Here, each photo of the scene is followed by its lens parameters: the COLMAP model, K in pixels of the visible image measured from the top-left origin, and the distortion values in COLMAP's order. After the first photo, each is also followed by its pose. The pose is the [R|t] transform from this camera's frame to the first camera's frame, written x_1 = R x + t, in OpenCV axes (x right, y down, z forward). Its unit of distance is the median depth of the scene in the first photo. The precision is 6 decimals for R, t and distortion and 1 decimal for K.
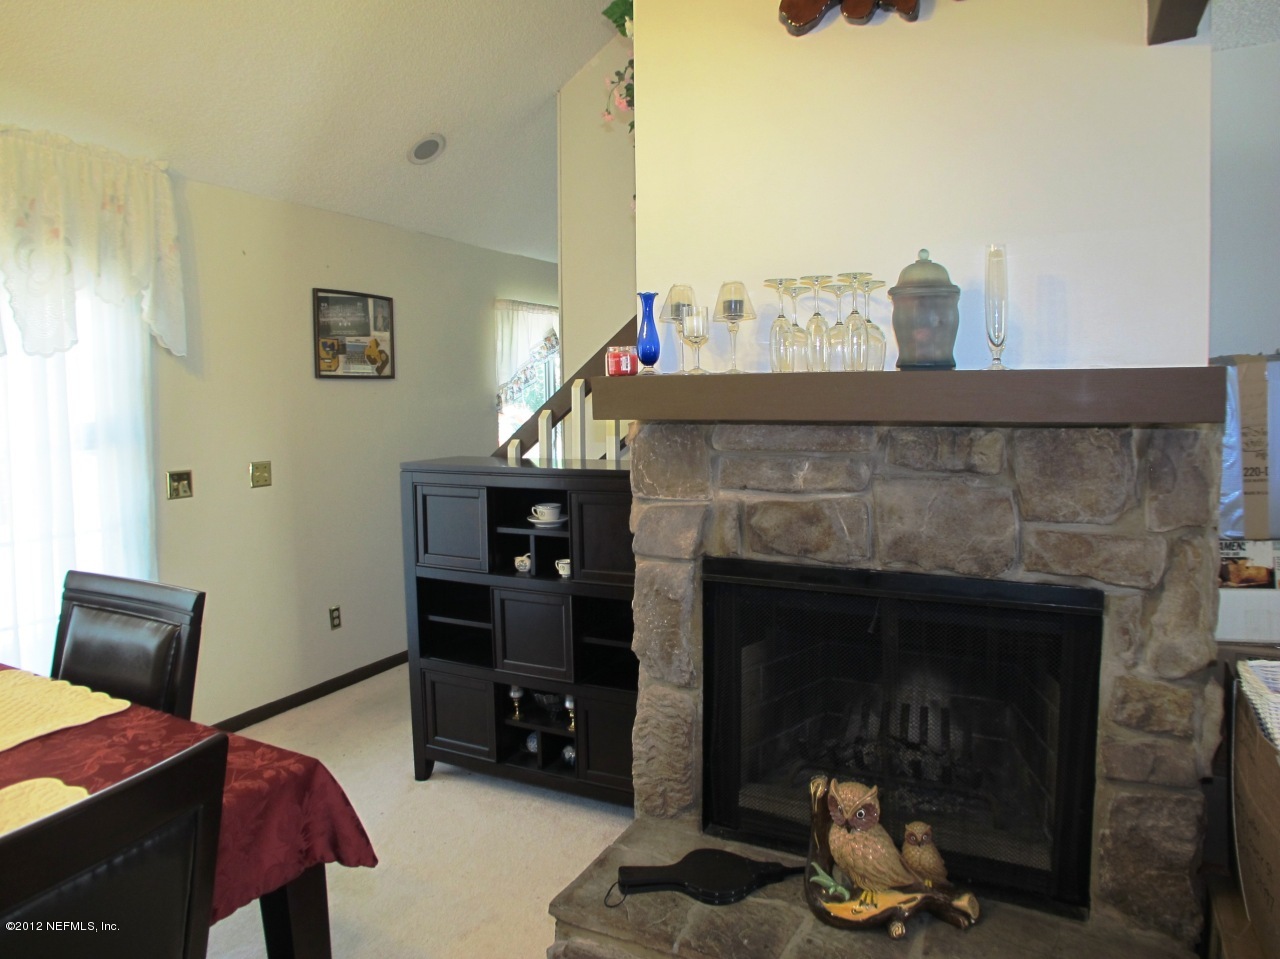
lens RADIAL K [[843.1, 0, 638.8], [0, 843.1, 453.3], [0, 0, 1]] dist [-0.134147, 0.085665]
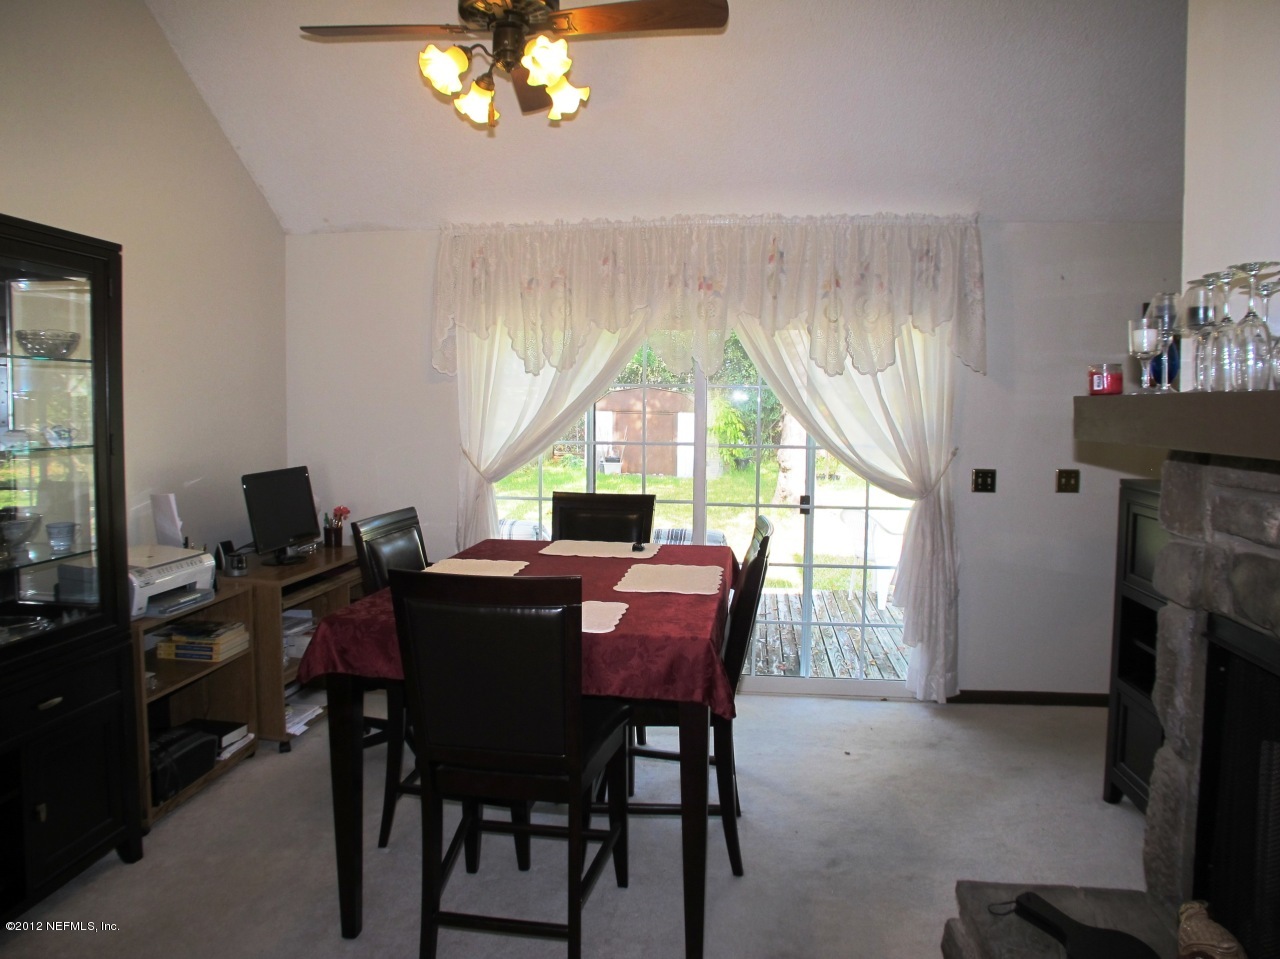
lens RADIAL K [[843.1, 0, 638.8], [0, 843.1, 453.3], [0, 0, 1]] dist [-0.134147, 0.085665]
pose [[0.340925, 0.066916, -0.937706, 0.494791], [-0.074691, 0.996238, 0.043938, -0.020605], [0.937119, 0.055059, 0.344641, 0.139503]]
